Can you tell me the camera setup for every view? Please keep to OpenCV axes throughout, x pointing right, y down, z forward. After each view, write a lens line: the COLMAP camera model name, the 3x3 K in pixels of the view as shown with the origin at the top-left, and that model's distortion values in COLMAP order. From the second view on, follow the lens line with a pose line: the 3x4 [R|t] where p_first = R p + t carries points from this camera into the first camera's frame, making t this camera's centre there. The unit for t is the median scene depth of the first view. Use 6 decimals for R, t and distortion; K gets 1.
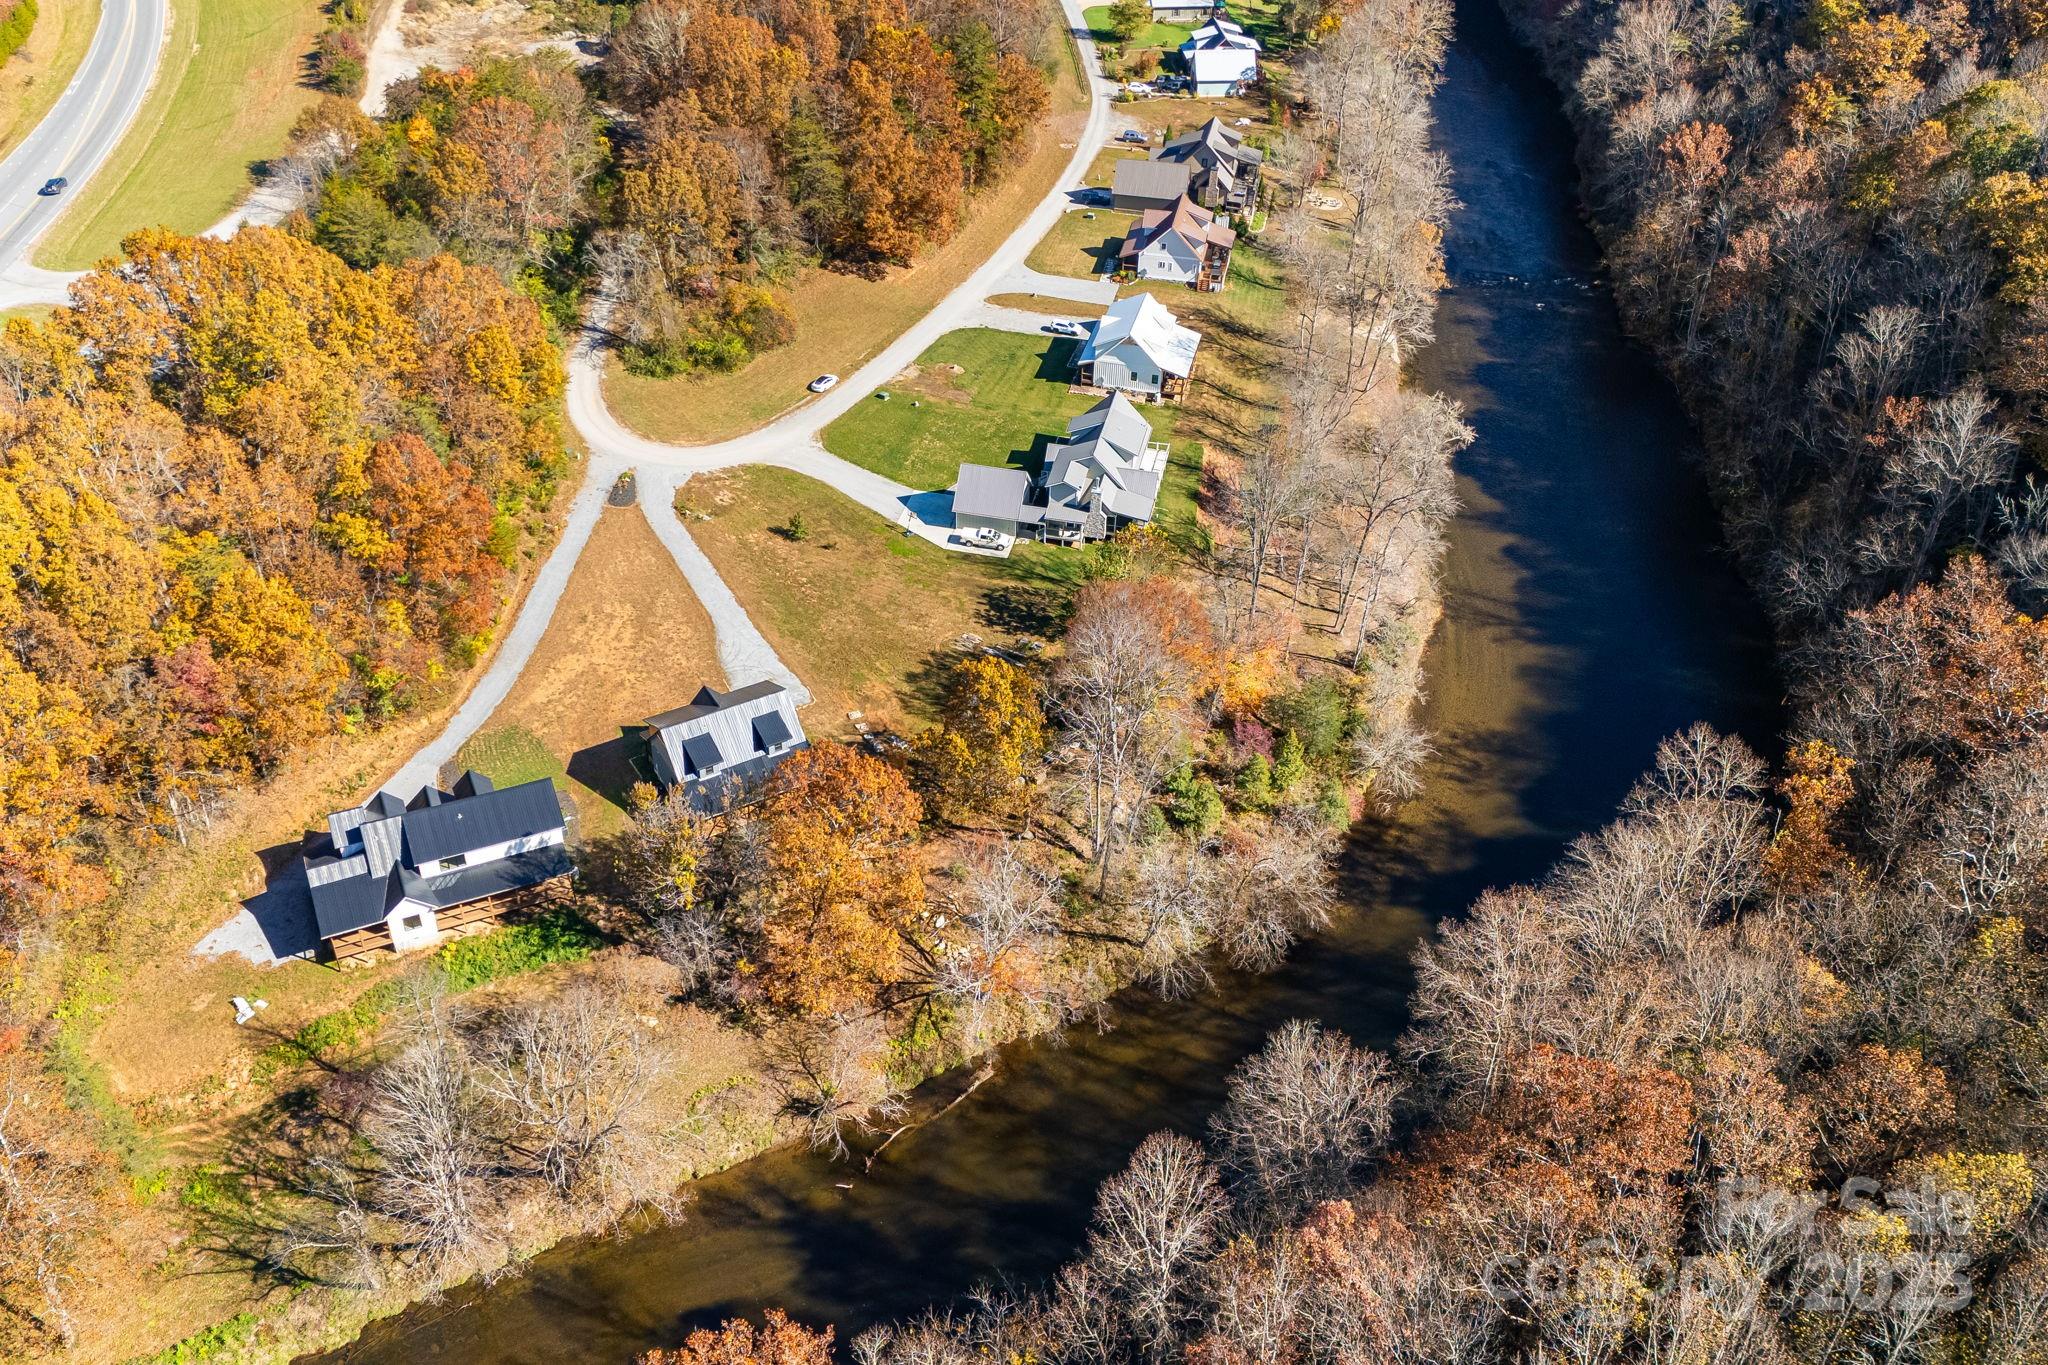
lens RADIAL K [[1795.1, 0, 1017.9], [0, 1795.1, 677.5], [0, 0, 1]] dist [0.138549, -0.235734]
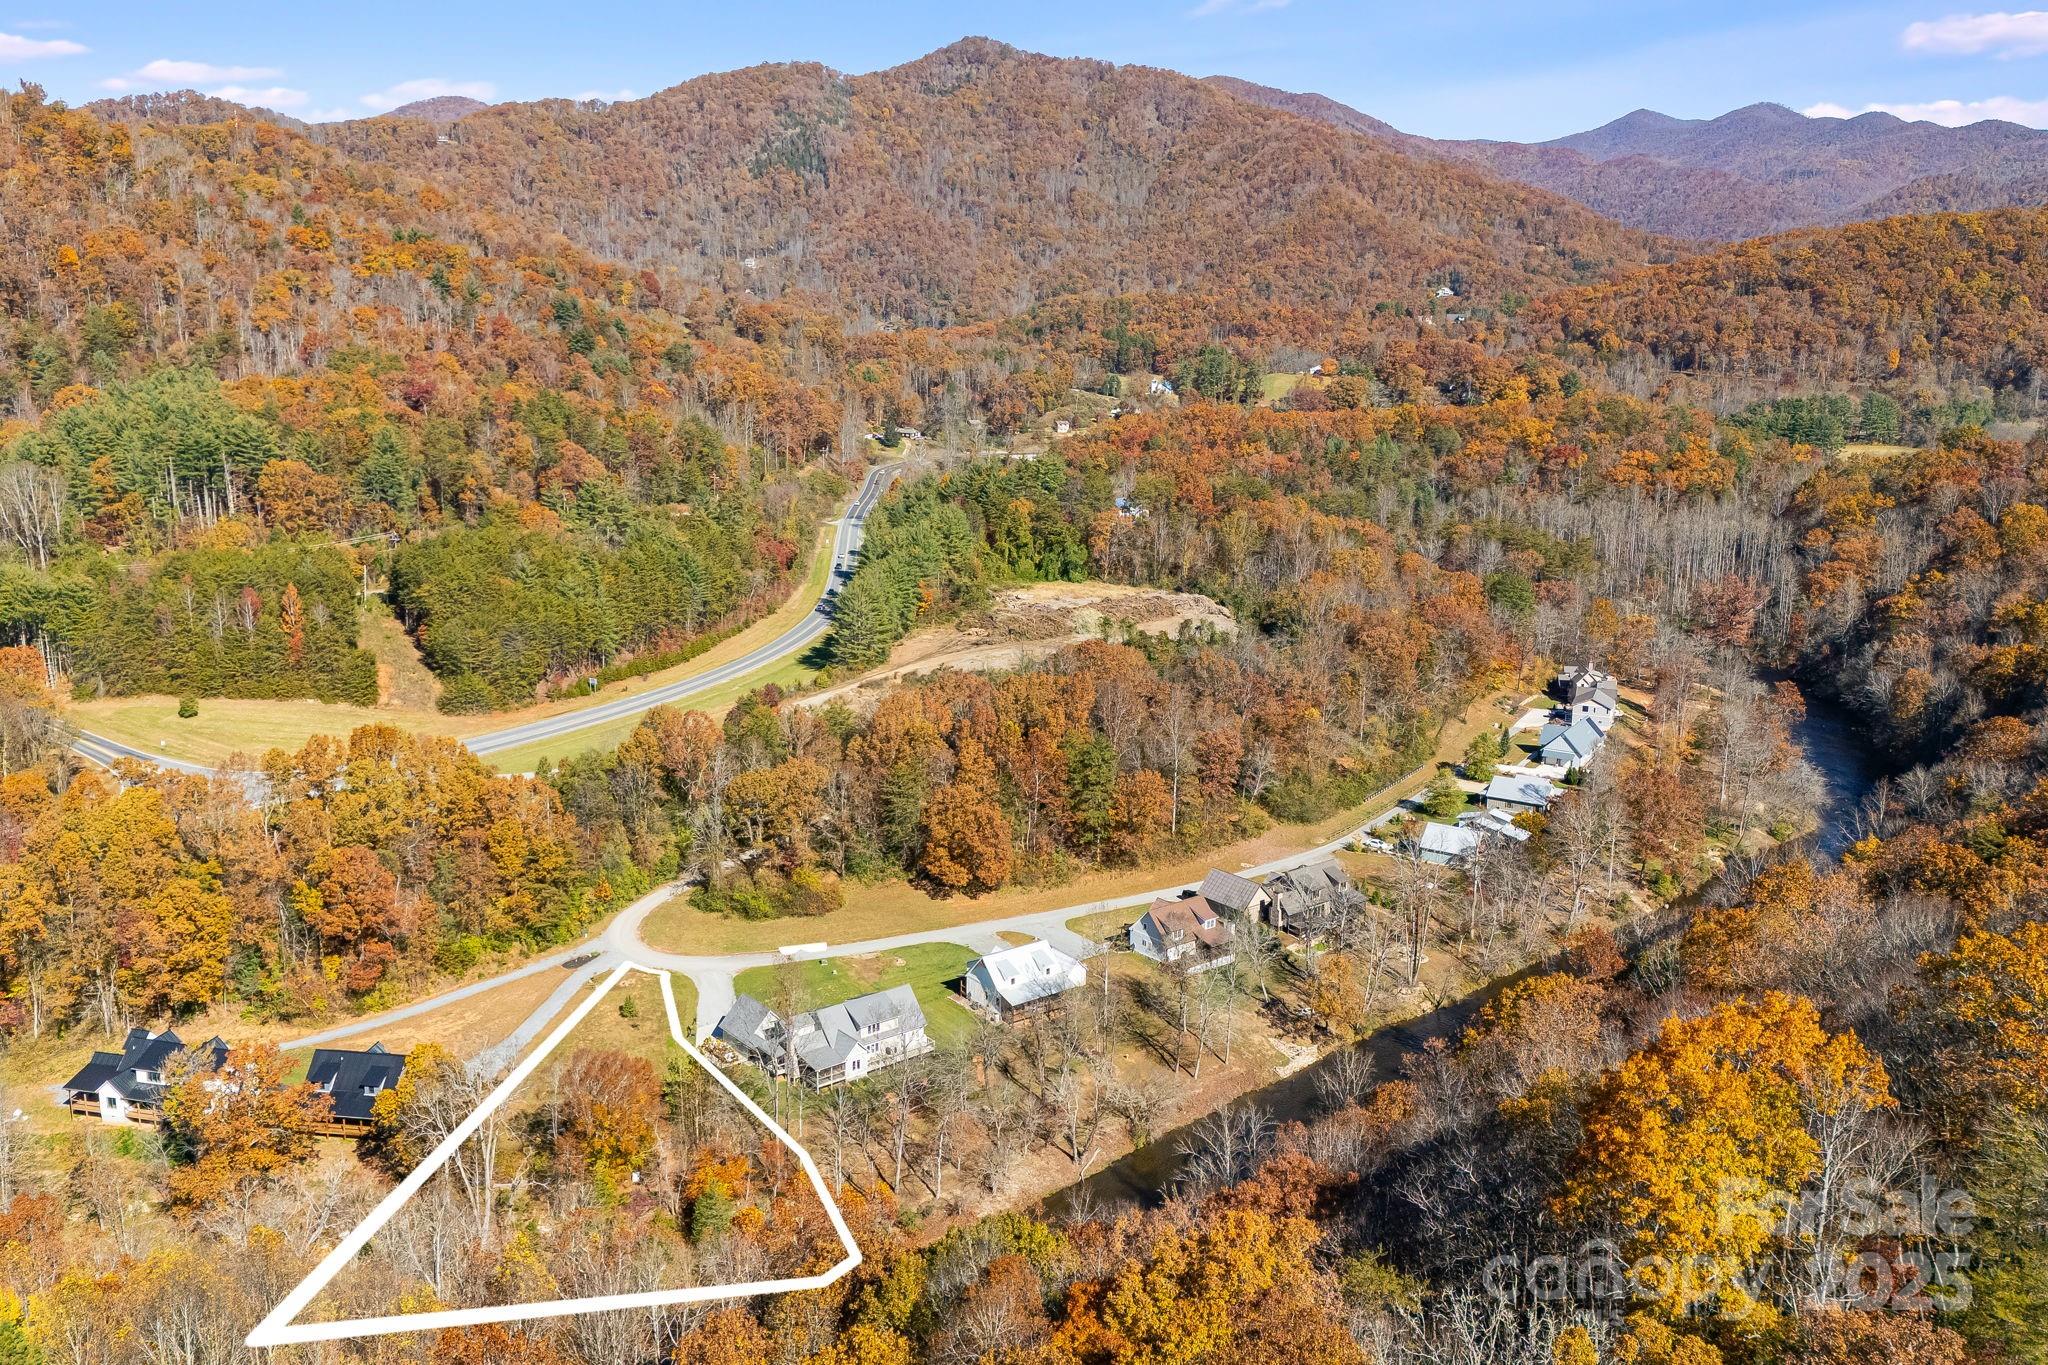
lens RADIAL K [[1787.3, 0, 1016.1], [0, 1787.3, 675.4], [0, 0, 1]] dist [0.150105, -0.309020]
pose [[0.775680, 0.126180, -0.618384, 0.774572], [-0.376228, 0.879131, -0.292543, -0.014909], [0.506727, 0.459573, 0.729397, 0.055538]]
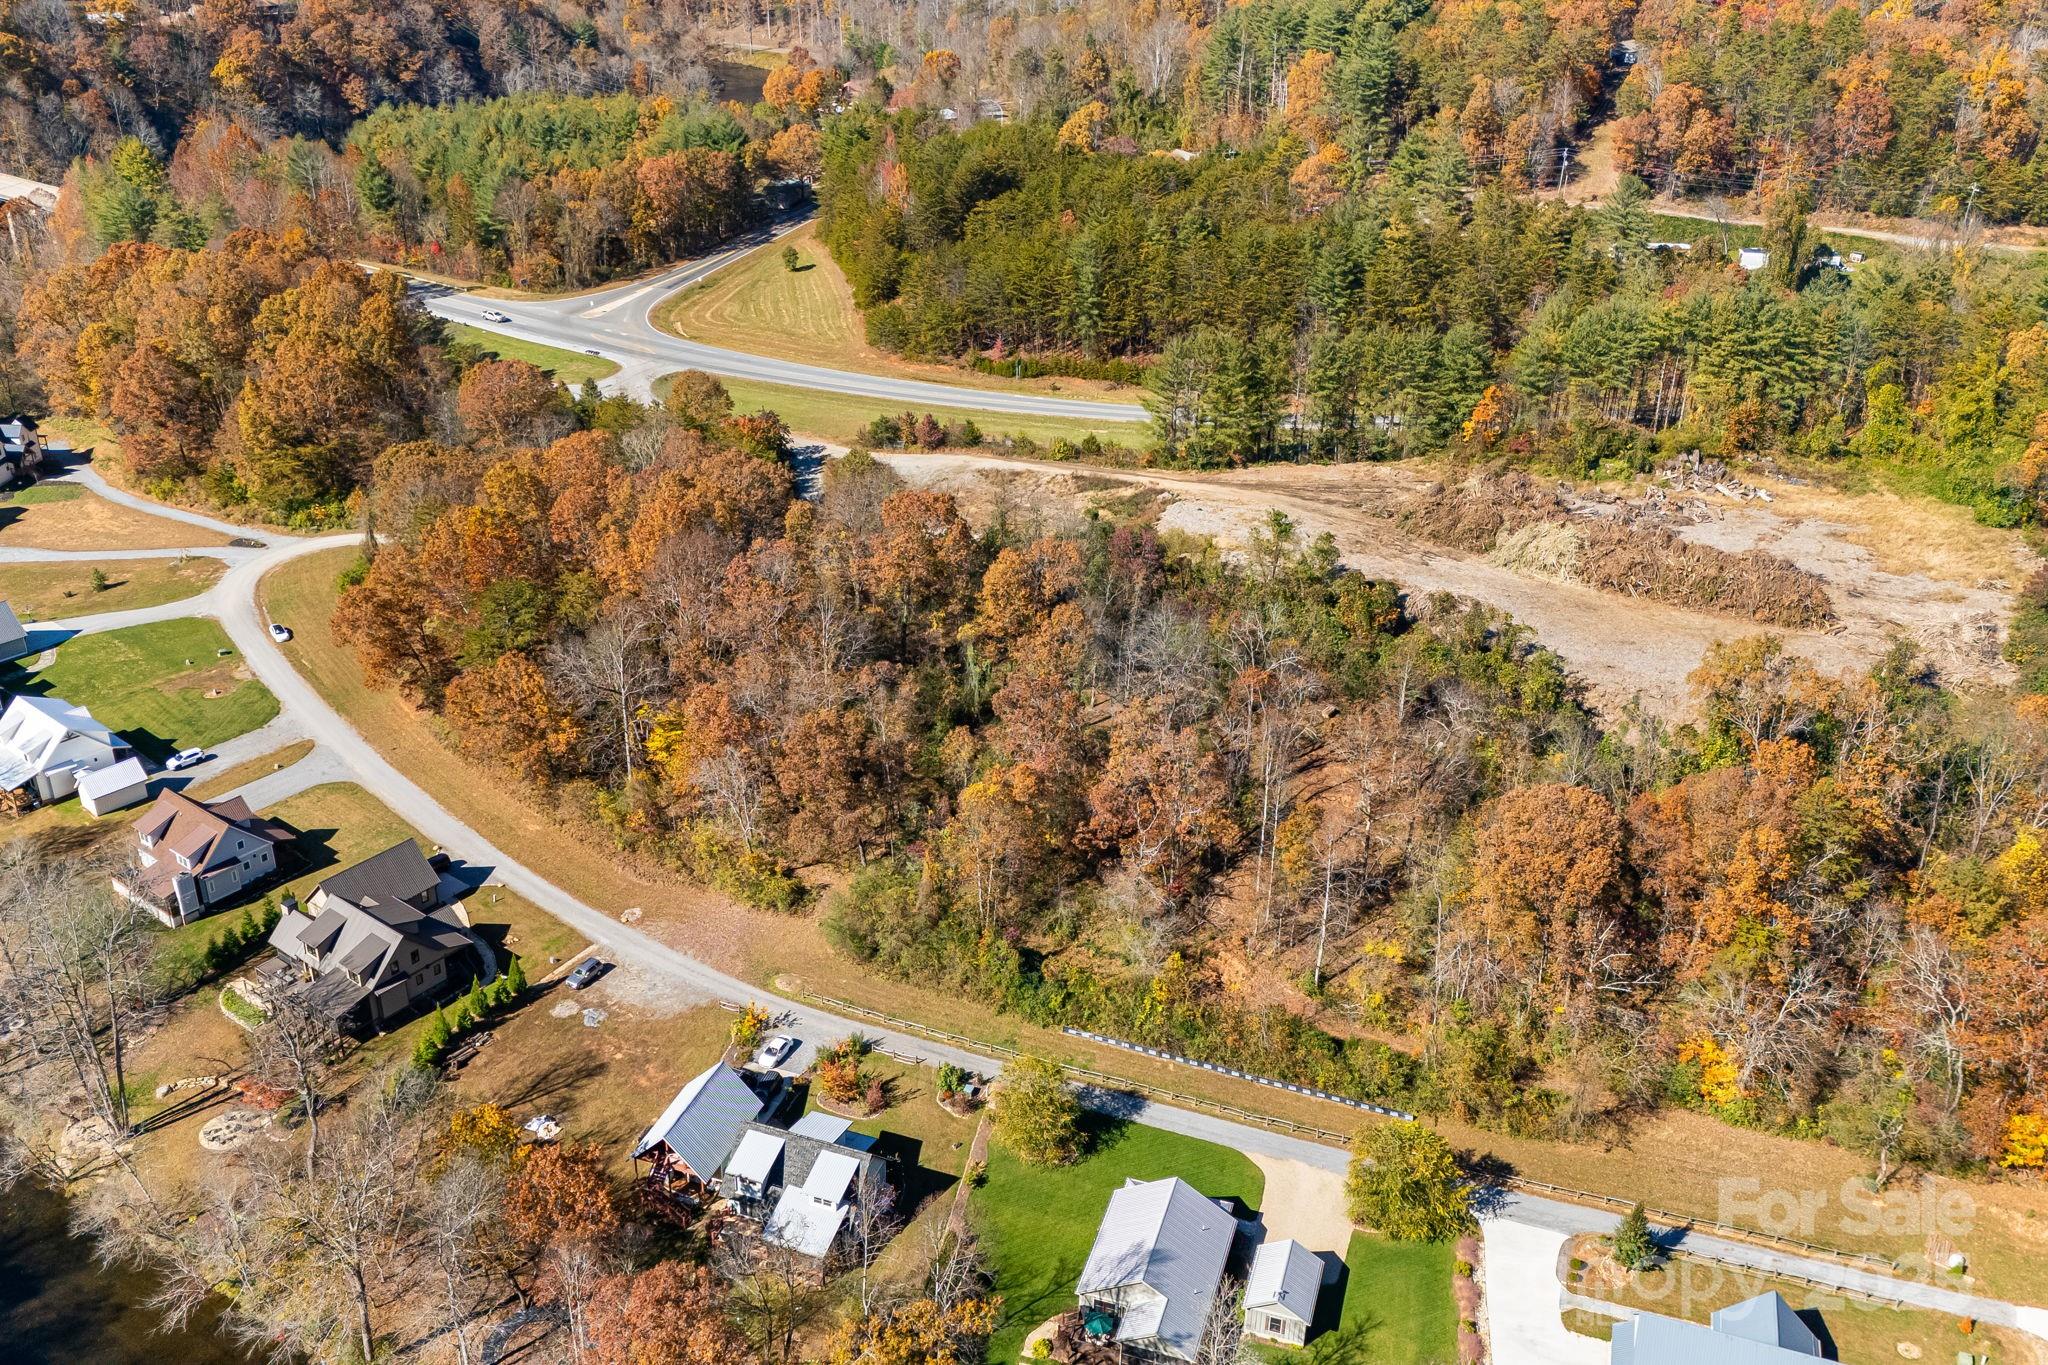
lens RADIAL K [[1781.2, 0, 1014.4], [0, 1781.2, 681.8], [0, 0, 1]] dist [0.069077, -0.057303]
pose [[-0.437607, 0.375278, -0.817109, 0.599462], [-0.569023, 0.588045, 0.574818, -1.023898], [0.696213, 0.716498, -0.043790, 1.372131]]
